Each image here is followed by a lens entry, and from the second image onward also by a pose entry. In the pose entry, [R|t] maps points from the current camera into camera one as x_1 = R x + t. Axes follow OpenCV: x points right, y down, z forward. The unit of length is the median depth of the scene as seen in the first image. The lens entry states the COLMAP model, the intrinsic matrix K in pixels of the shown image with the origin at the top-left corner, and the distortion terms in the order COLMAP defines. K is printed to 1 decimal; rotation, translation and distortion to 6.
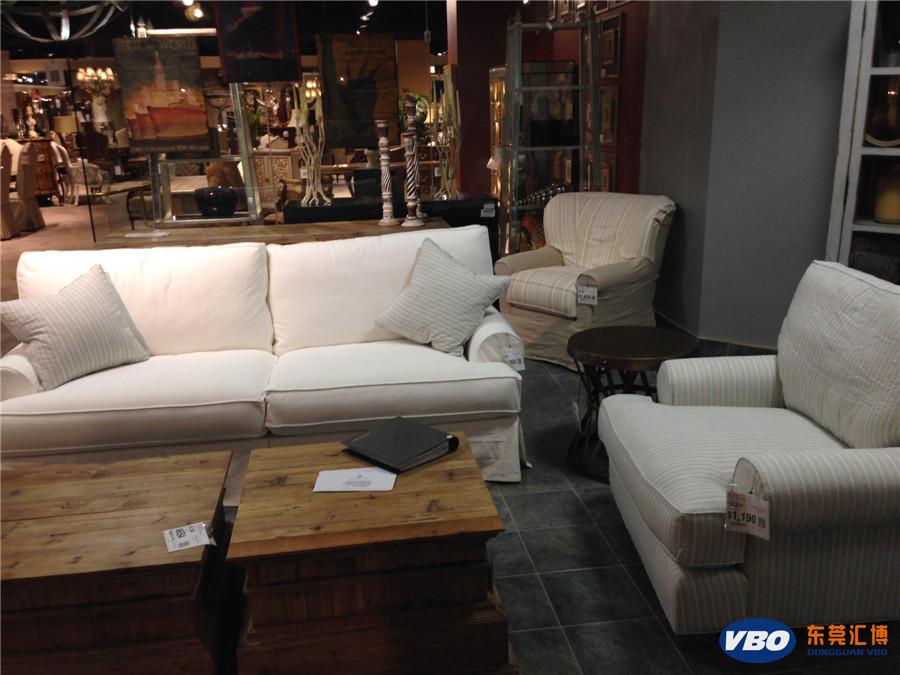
lens RADIAL K [[817.6, 0, 450.0], [0, 817.6, 337.5], [0, 0, 1]] dist [0.151011, -0.261748]
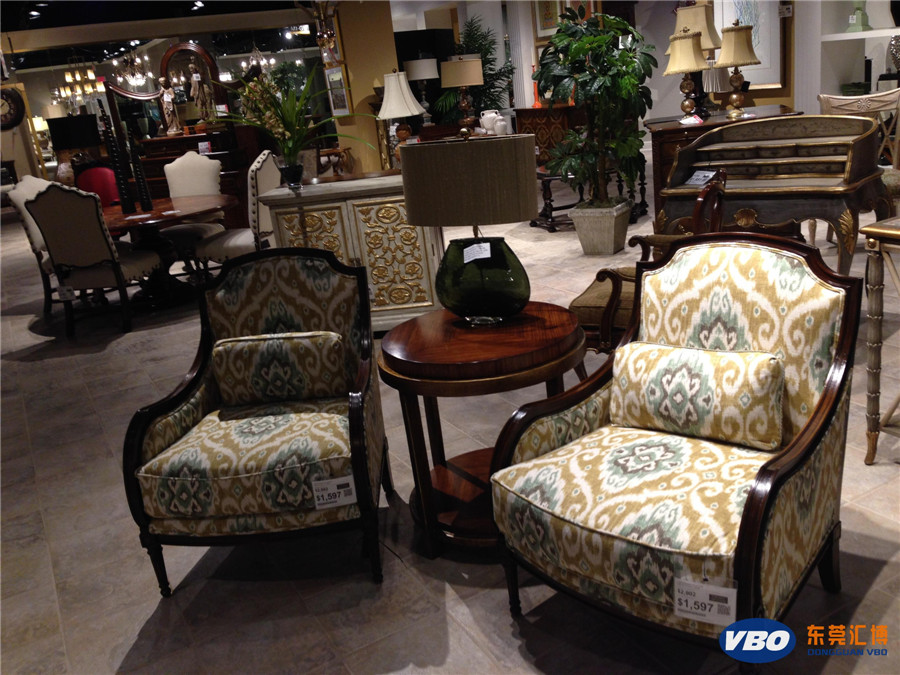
lens RADIAL K [[817.6, 0, 450.0], [0, 817.6, 337.5], [0, 0, 1]] dist [0.151011, -0.261748]
pose [[0.929525, -0.192045, 0.314804, -0.282961], [0.188132, 0.981199, 0.043076, -0.150706], [-0.317157, 0.019185, 0.948179, 0.568563]]
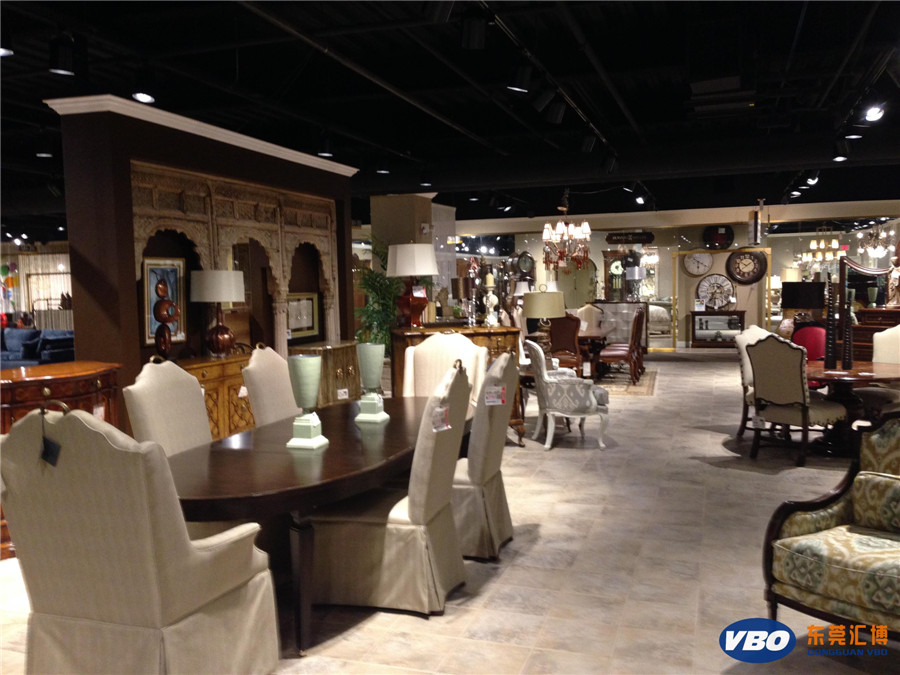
lens RADIAL K [[817.6, 0, 450.0], [0, 817.6, 337.5], [0, 0, 1]] dist [0.151011, -0.261748]
pose [[0.898127, 0.035298, -0.438317, -0.274595], [-0.120334, 0.978454, -0.167772, -0.133179], [0.422951, 0.203425, 0.883024, 0.486981]]
